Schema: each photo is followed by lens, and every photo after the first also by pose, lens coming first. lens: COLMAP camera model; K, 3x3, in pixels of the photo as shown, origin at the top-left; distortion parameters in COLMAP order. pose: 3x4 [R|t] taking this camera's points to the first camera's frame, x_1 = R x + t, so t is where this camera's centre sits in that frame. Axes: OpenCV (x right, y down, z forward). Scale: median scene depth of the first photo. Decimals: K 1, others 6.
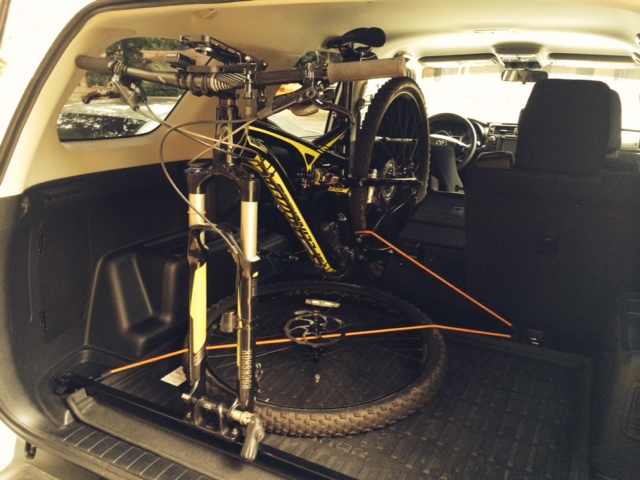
lens RADIAL K [[537.3, 0, 320.0], [0, 537.3, 240.0], [0, 0, 1]] dist [0.007065, -0.003630]
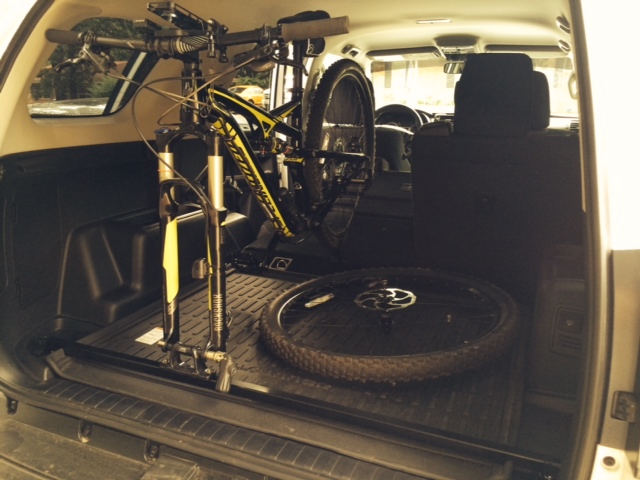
lens RADIAL K [[537.3, 0, 320.0], [0, 537.3, 240.0], [0, 0, 1]] dist [0.007065, -0.003630]
pose [[0.996204, -0.039782, 0.077428, -0.007987], [0.040943, 0.999071, -0.013468, 0.115601], [-0.076820, 0.016587, 0.996907, -0.107739]]
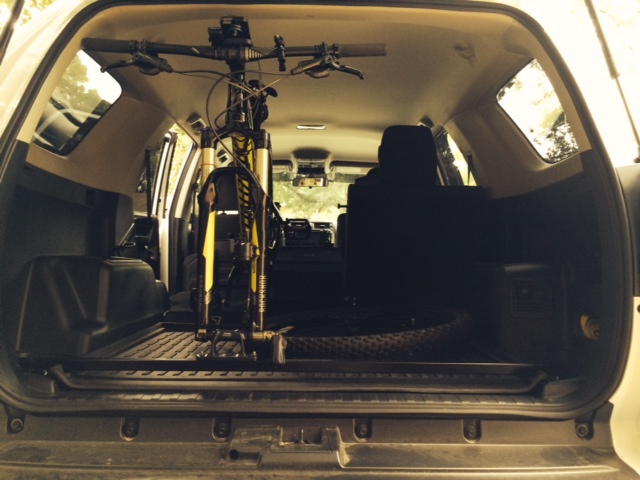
lens RADIAL K [[537.3, 0, 320.0], [0, 537.3, 240.0], [0, 0, 1]] dist [0.007065, -0.003630]
pose [[0.879609, -0.001813, 0.475693, -0.568199], [0.142492, 0.955080, -0.259843, 0.443178], [-0.453854, 0.296343, 0.840355, -0.056822]]
